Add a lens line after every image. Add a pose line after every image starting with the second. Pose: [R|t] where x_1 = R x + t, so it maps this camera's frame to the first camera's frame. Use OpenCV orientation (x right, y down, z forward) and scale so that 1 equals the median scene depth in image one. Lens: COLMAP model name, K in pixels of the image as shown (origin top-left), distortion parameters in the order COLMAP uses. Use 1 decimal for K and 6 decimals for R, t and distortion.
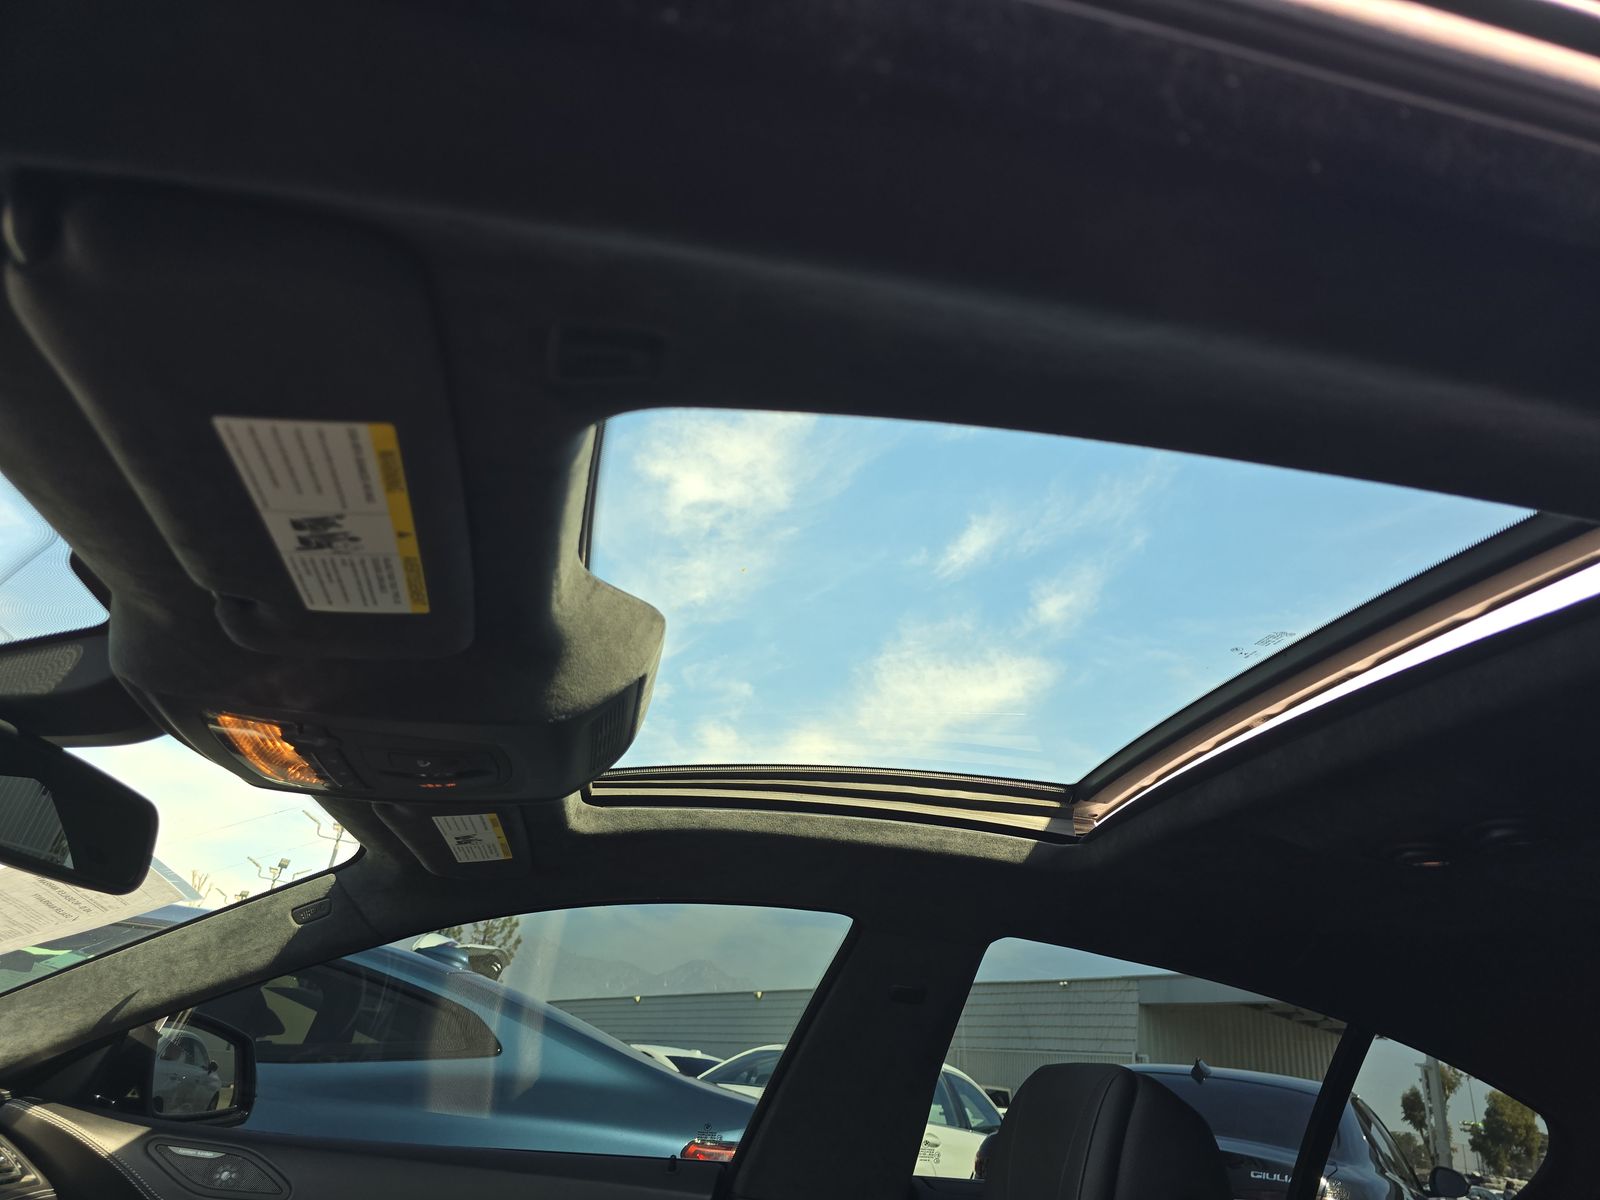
lens RADIAL K [[1075.1, 0, 800.0], [0, 1075.1, 600.0], [0, 0, 1]] dist [0.061082, -0.055968]
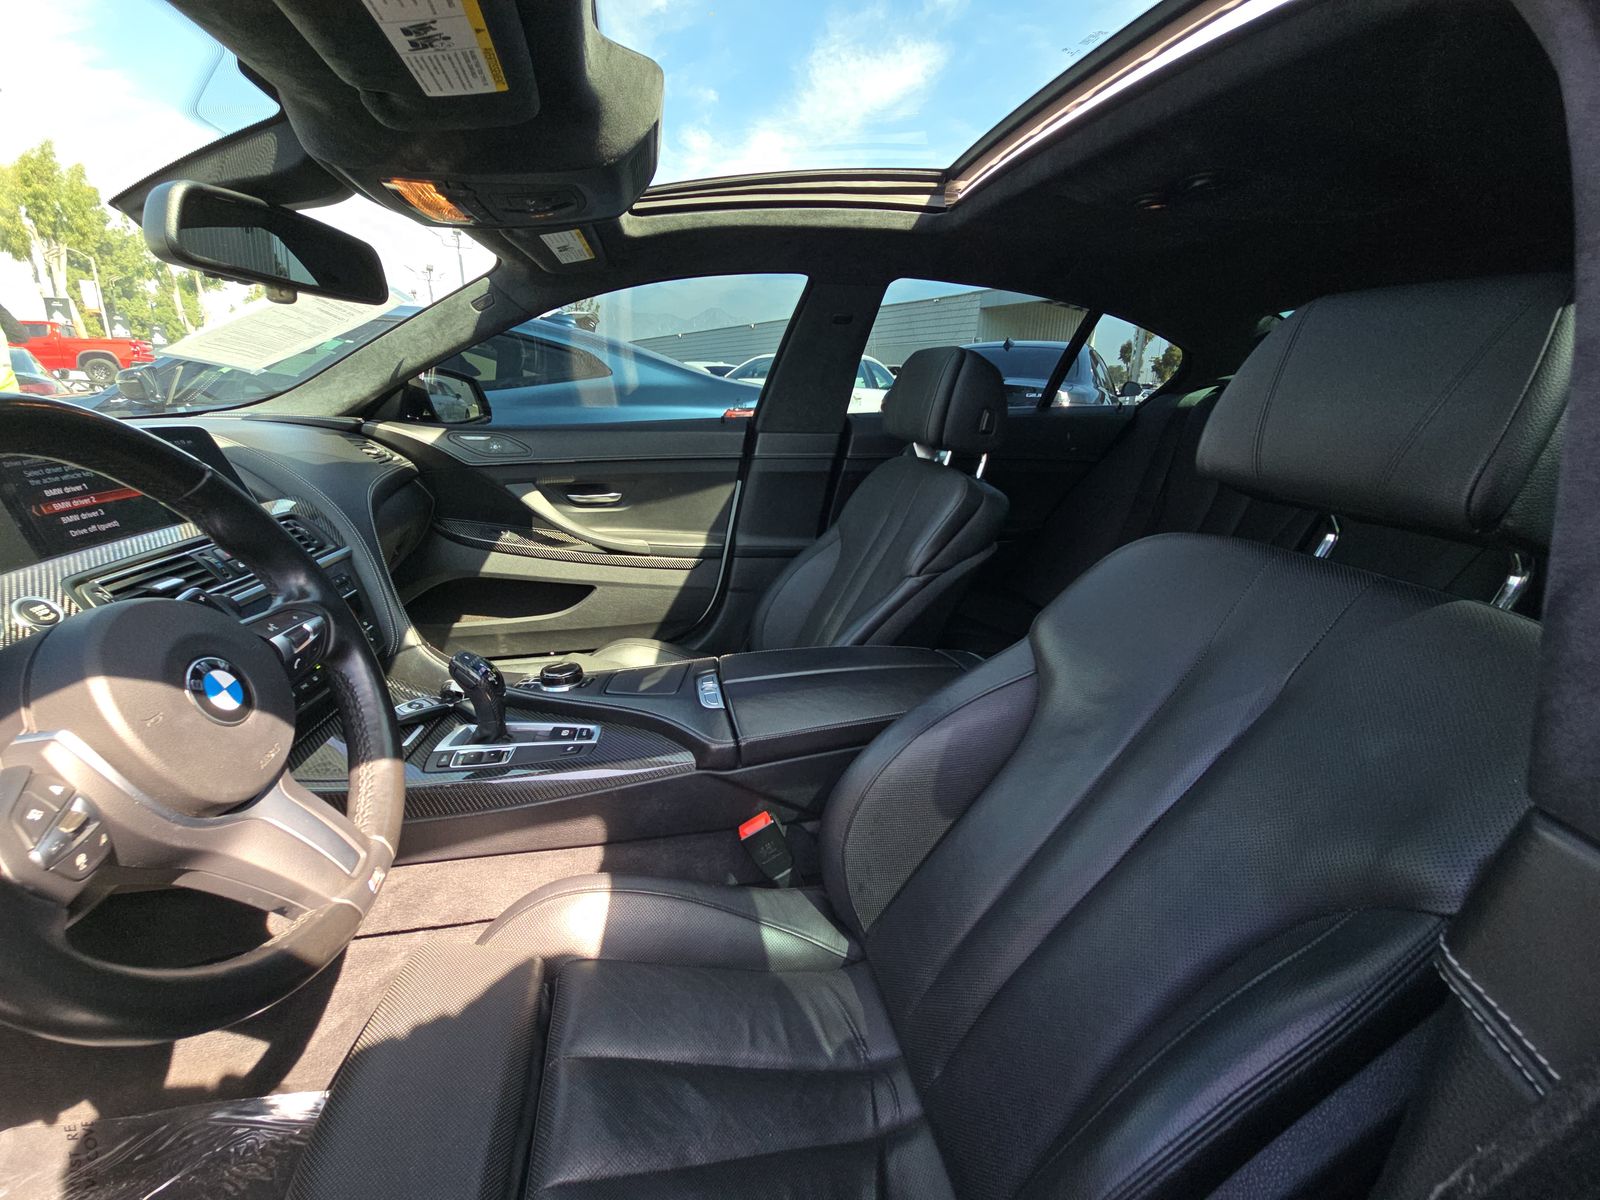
lens RADIAL K [[683.7, 0, 800.0], [0, 683.7, 600.0], [0, 0, 1]] dist [0.000505, -0.000112]
pose [[0.995152, -0.098347, -0.000640, -0.011331], [0.073172, 0.736029, 0.672984, -0.046099], [-0.065715, -0.669768, 0.739657, -0.105513]]
